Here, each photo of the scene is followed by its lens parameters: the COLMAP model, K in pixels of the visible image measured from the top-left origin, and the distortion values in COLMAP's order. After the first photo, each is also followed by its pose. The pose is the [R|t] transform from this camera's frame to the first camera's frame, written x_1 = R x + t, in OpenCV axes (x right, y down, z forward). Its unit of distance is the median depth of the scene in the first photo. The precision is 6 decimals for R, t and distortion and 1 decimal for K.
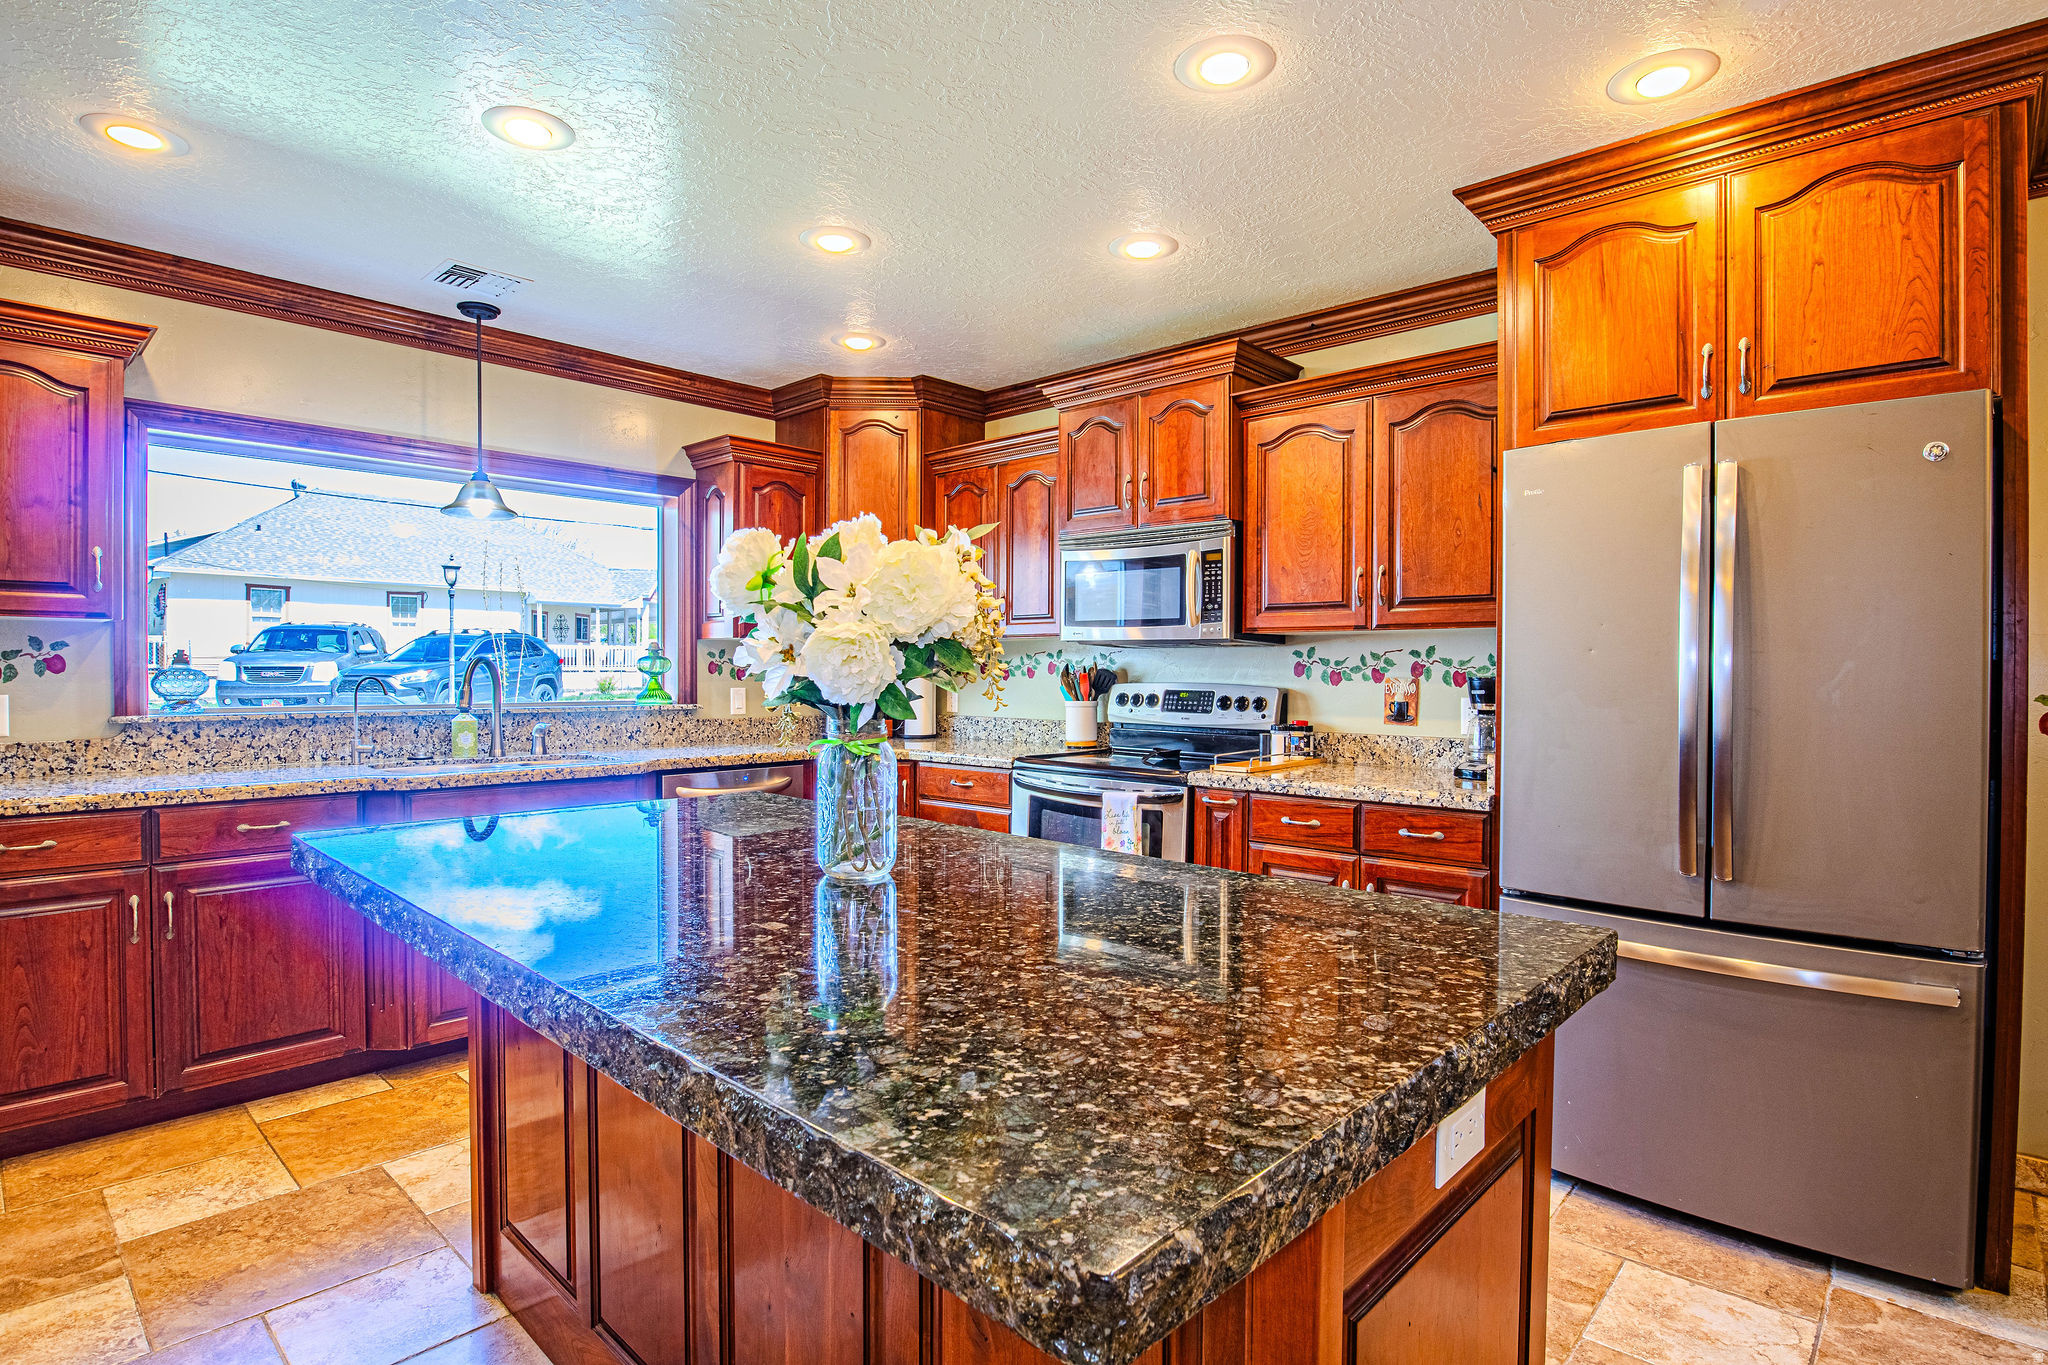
lens RADIAL K [[1036.6, 0, 1026.5], [0, 1036.6, 678.2], [0, 0, 1]] dist [-0.041031, 0.009868]
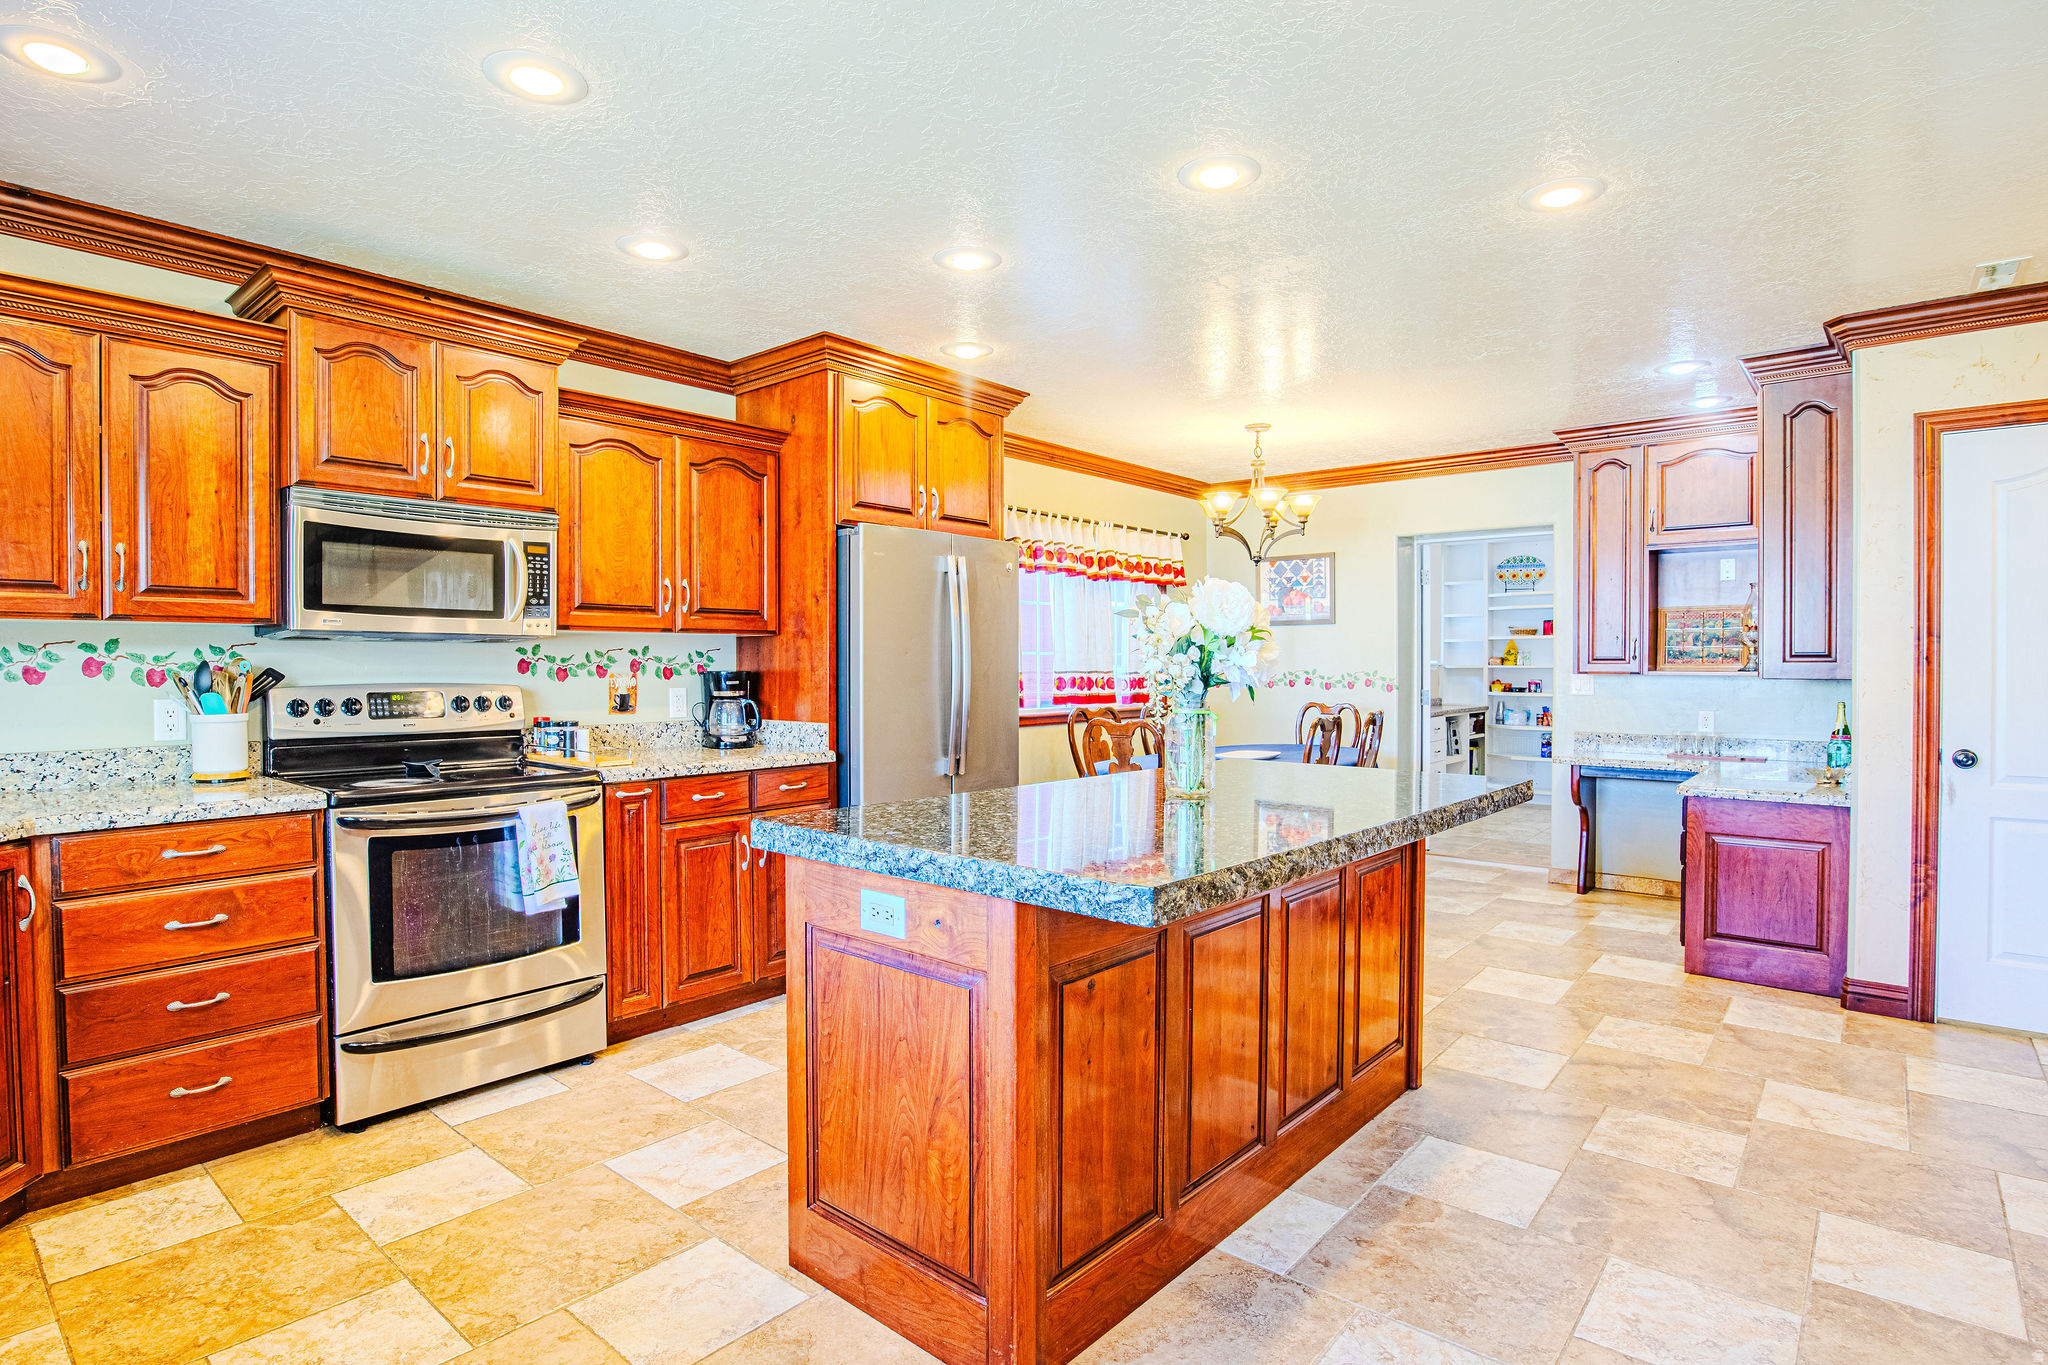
lens RADIAL K [[1036.6, 0, 1024.5], [0, 1036.6, 683.7], [0, 0, 1]] dist [-0.041031, 0.009868]
pose [[-0.042545, -0.024169, 0.998802, -0.885248], [0.009437, 0.999653, 0.024592, -0.013753], [-0.999050, 0.010472, -0.042302, 0.664033]]
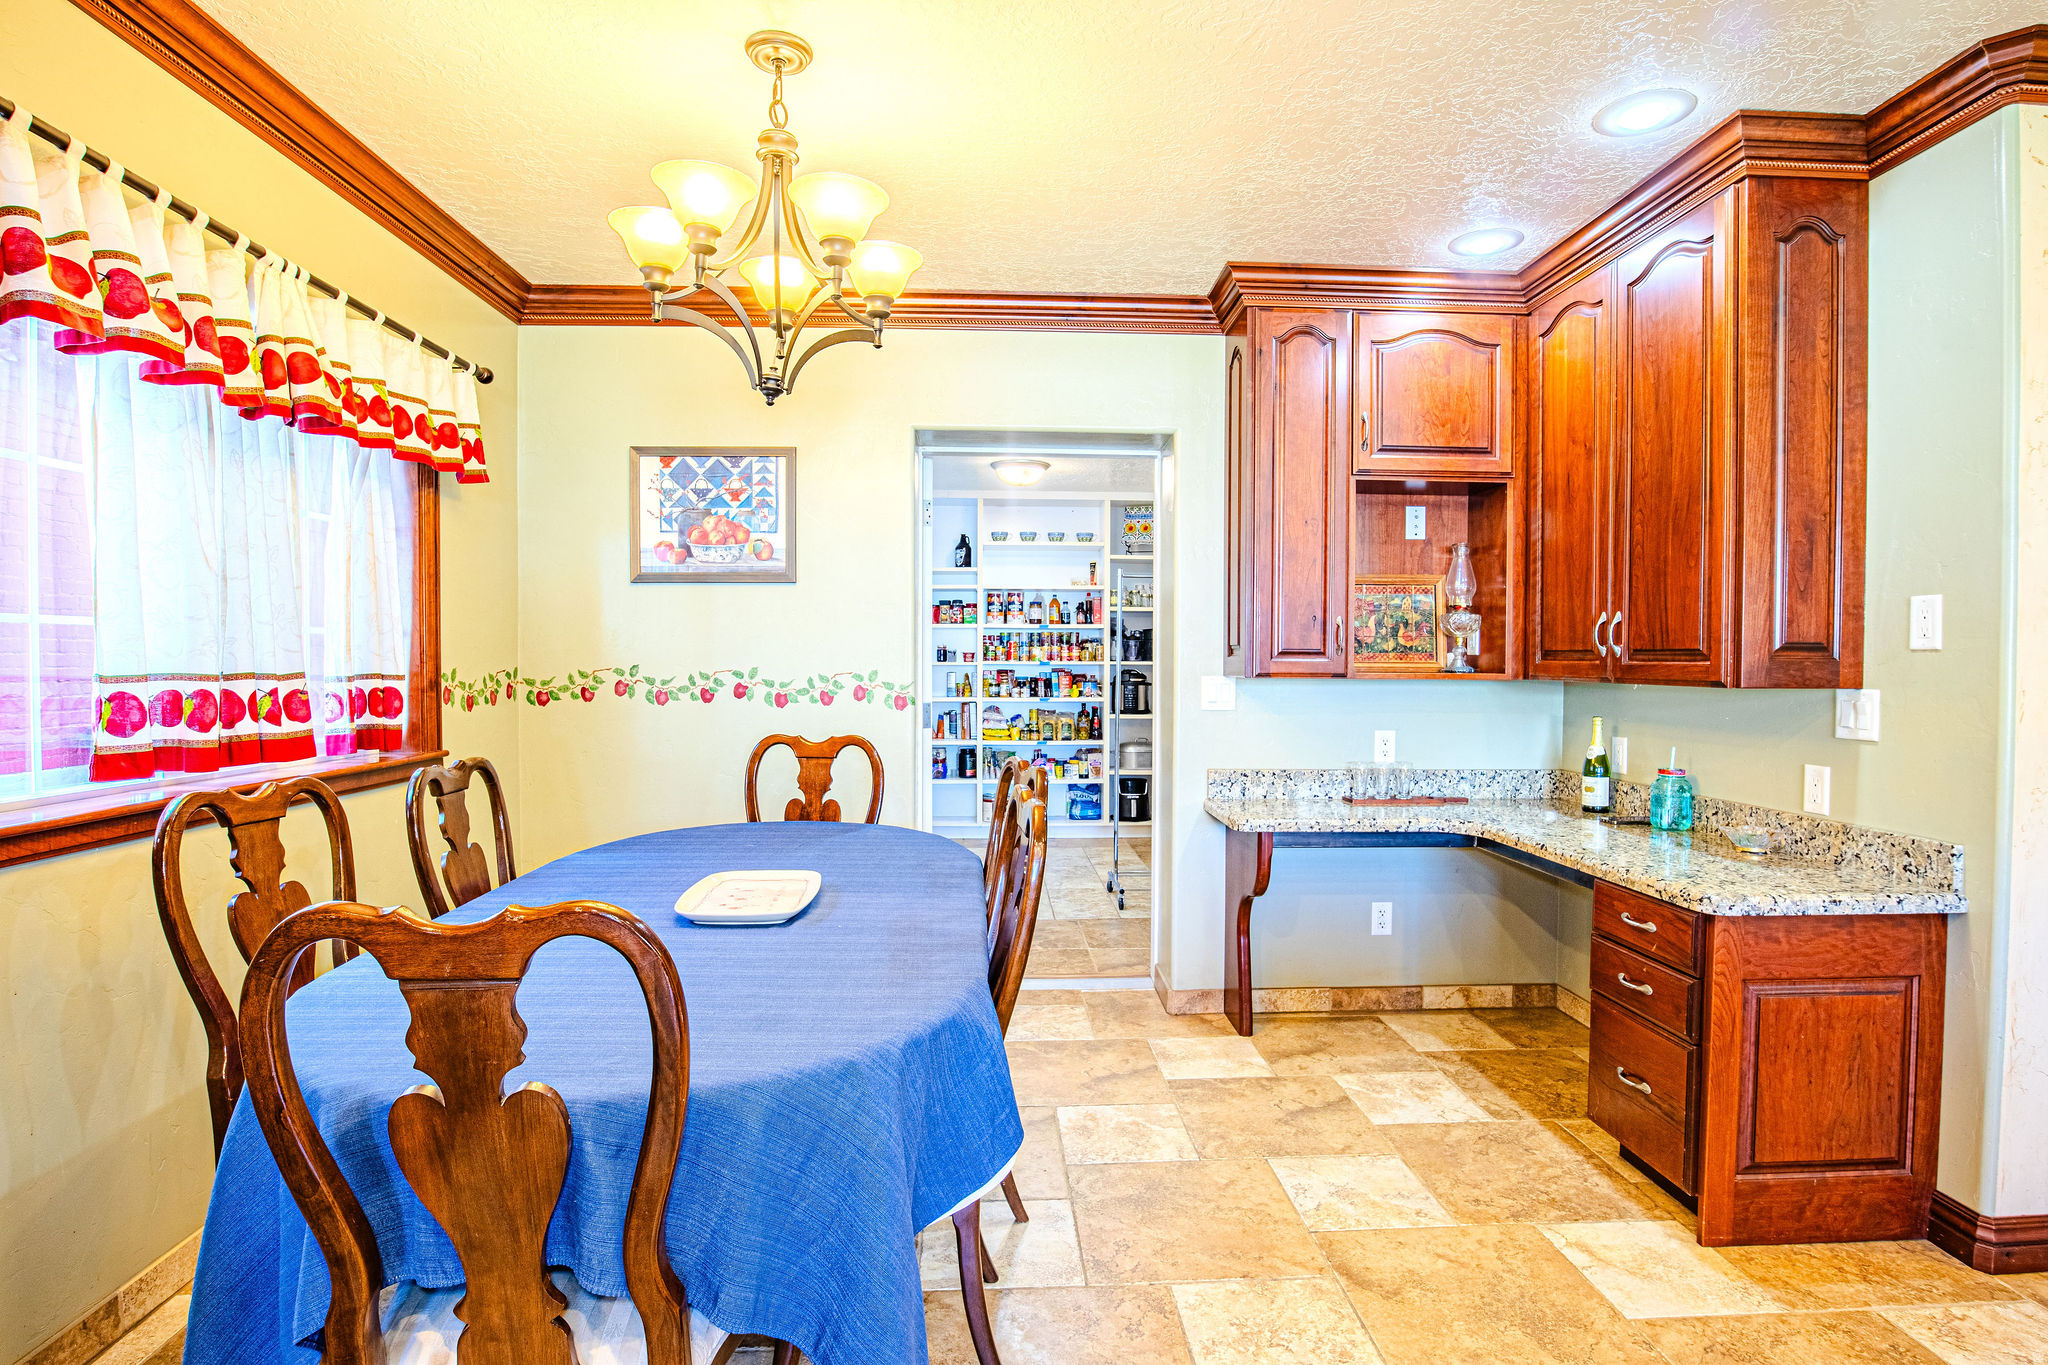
lens RADIAL K [[1036.6, 0, 1028.9], [0, 1036.6, 680.2], [0, 0, 1]] dist [-0.041031, 0.009868]
pose [[-0.714015, -0.020898, 0.699818, 0.231208], [-0.002462, 0.999623, 0.027339, -0.003570], [-0.700126, 0.017798, -0.713798, 0.566854]]
